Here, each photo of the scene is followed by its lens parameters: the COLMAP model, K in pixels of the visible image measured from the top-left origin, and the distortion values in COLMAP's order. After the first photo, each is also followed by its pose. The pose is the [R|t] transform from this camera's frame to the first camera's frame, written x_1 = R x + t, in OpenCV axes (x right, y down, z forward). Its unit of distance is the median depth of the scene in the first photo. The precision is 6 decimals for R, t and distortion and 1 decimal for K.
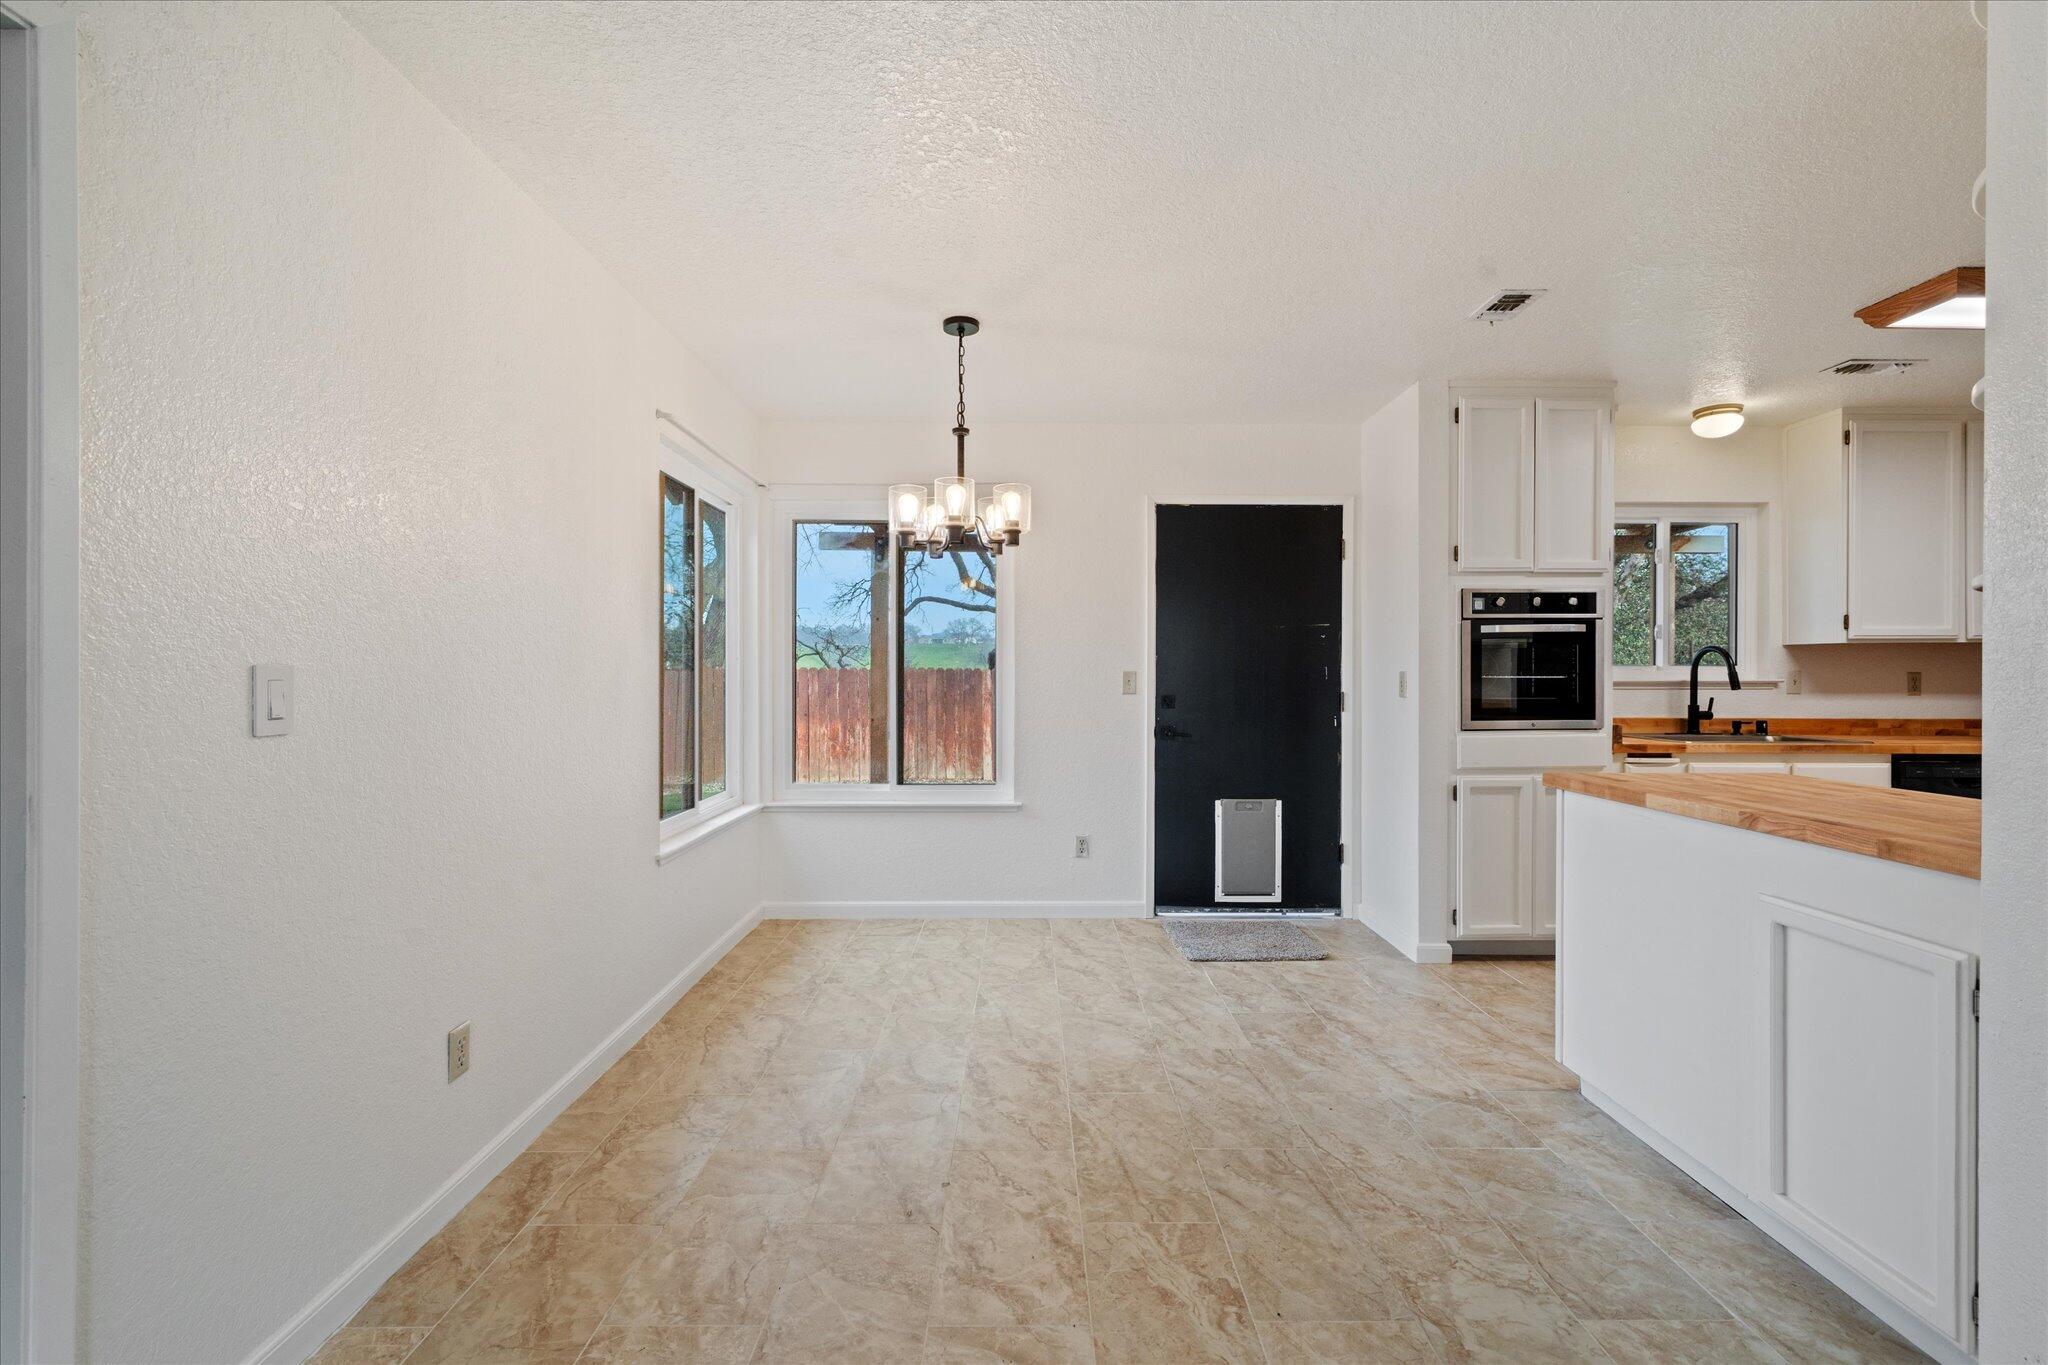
lens RADIAL K [[892.5, 0, 1011.8], [0, 892.5, 676.2], [0, 0, 1]] dist [-0.002531, -0.000713]
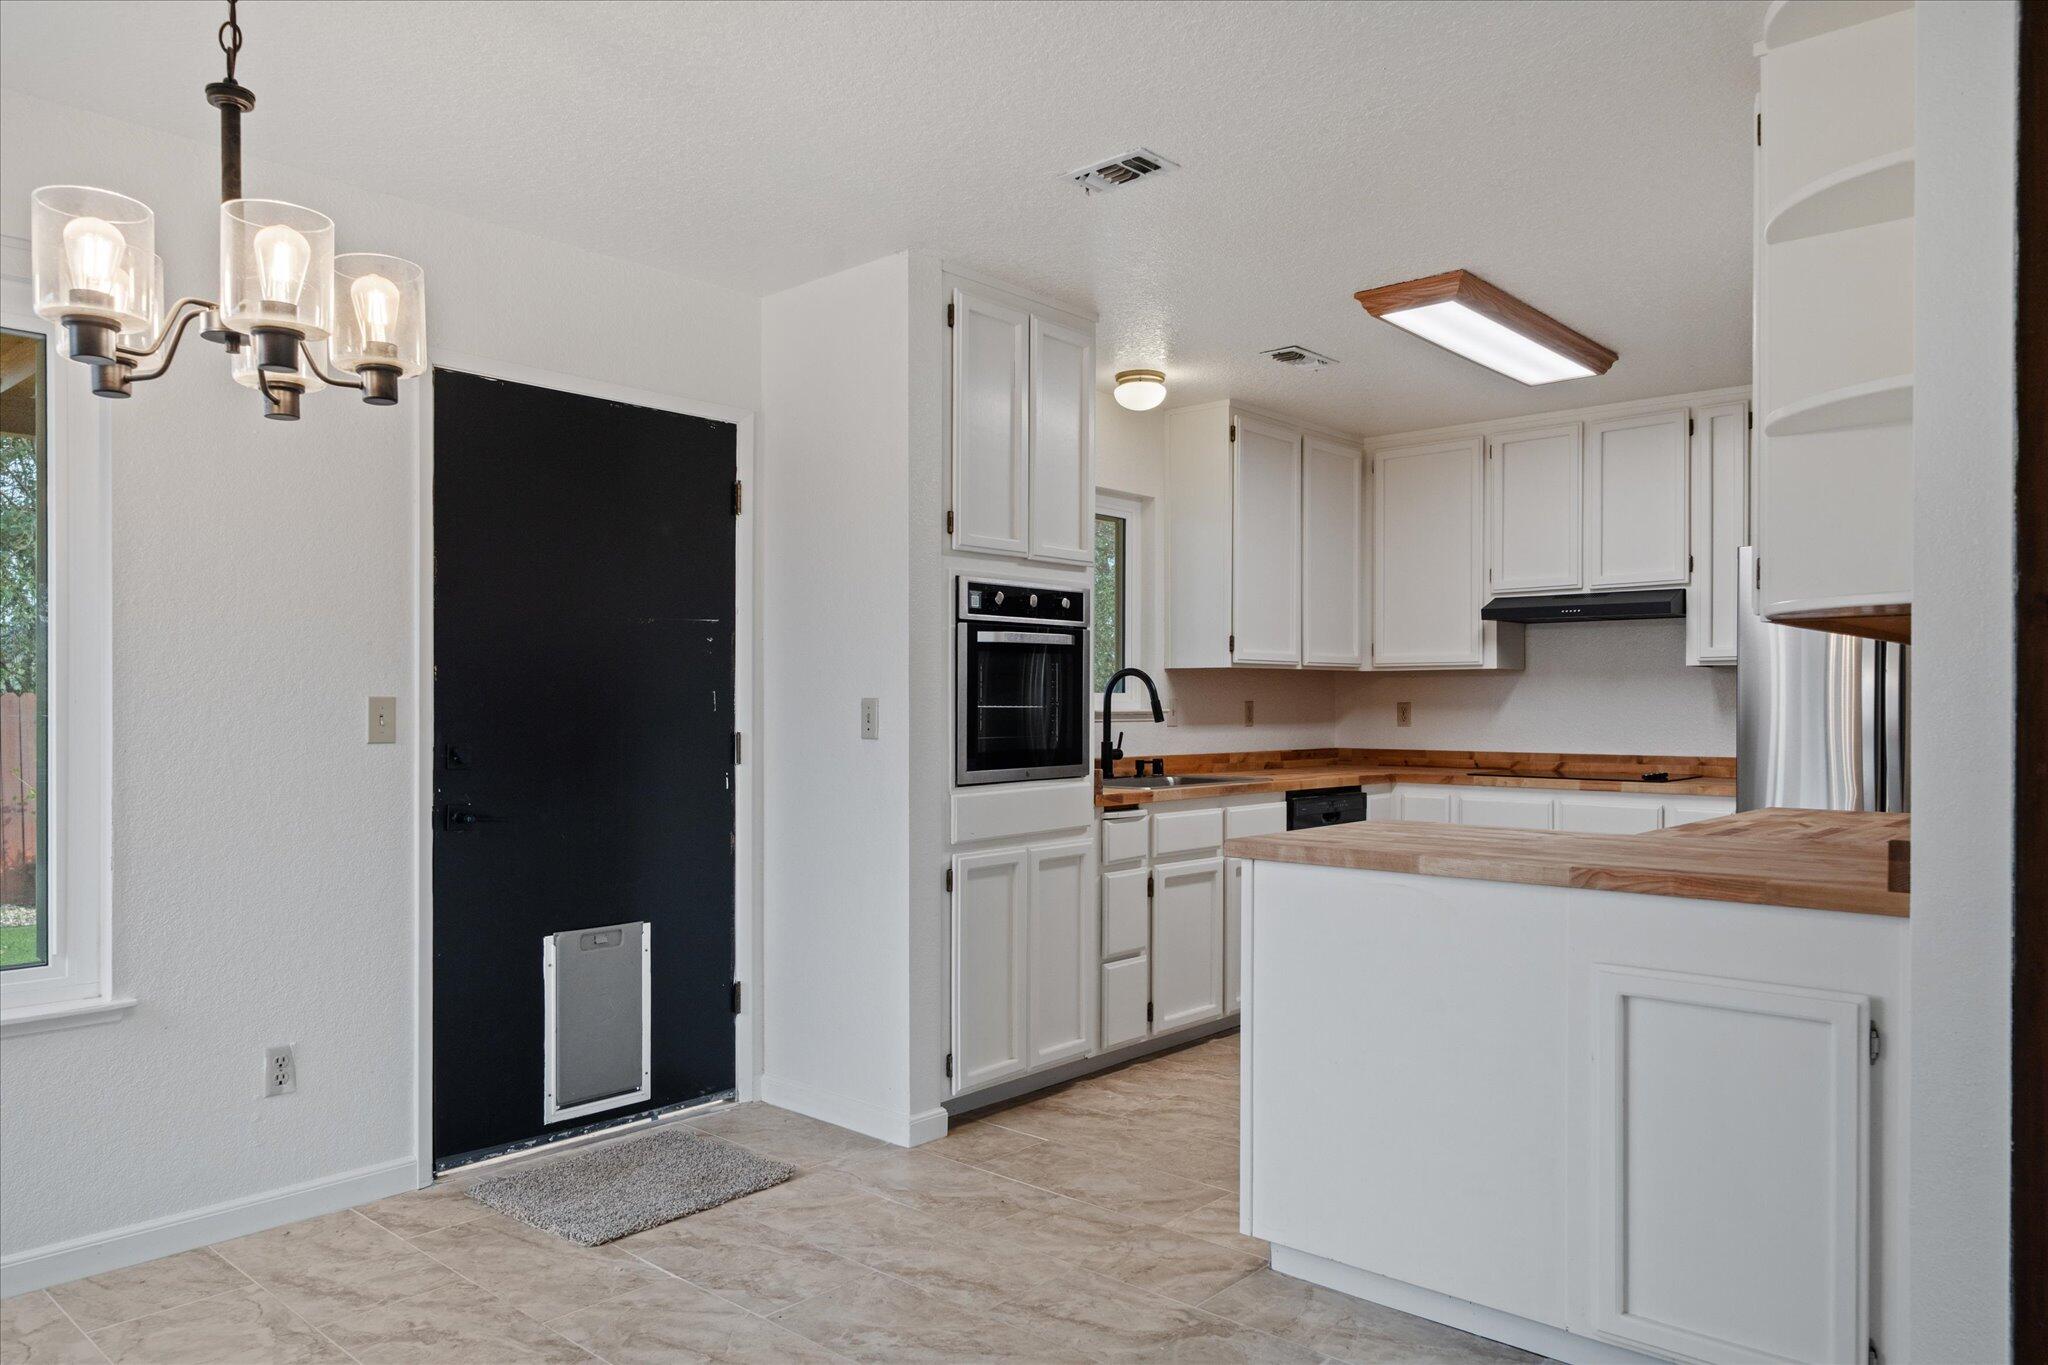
lens RADIAL K [[1387.7, 0, 1016.0], [0, 1387.7, 714.0], [0, 0, 1]] dist [0.000586, -0.004890]
pose [[0.661240, -0.005250, 0.750156, -0.249690], [0.001914, 0.999984, 0.005312, 0.000864], [-0.750172, -0.002077, 0.661239, 0.273972]]
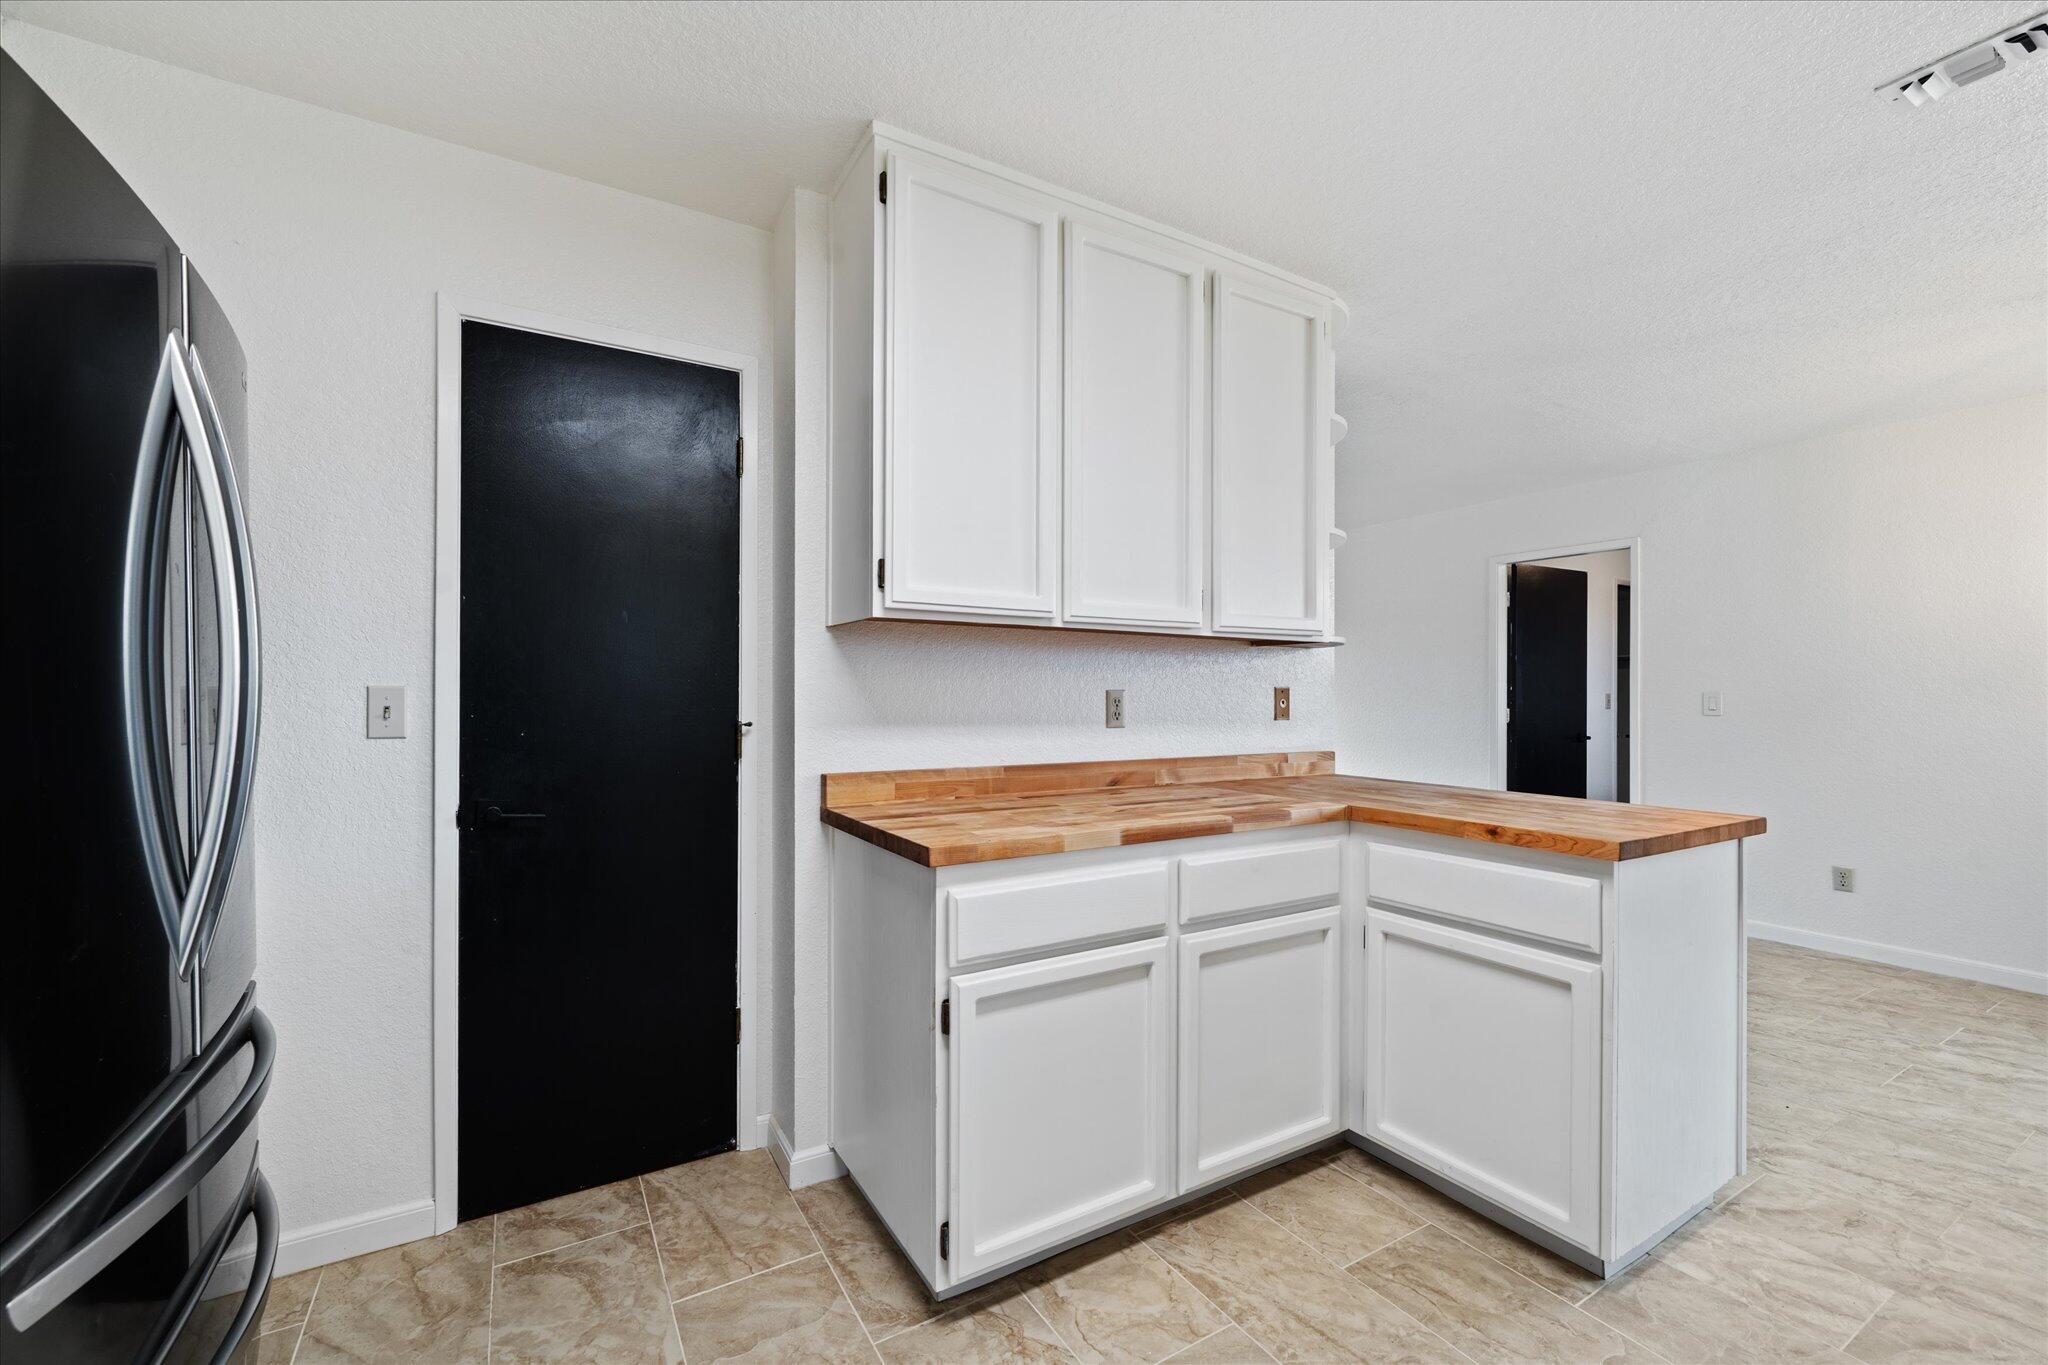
lens RADIAL K [[833.4, 0, 1027.5], [0, 833.4, 693.3], [0, 0, 1]] dist [0.001600, -0.000251]
pose [[-0.854170, -0.002434, -0.519988, 1.088990], [-0.005139, 0.999980, 0.003761, -0.000162], [0.519969, 0.005885, -0.854165, 0.913509]]
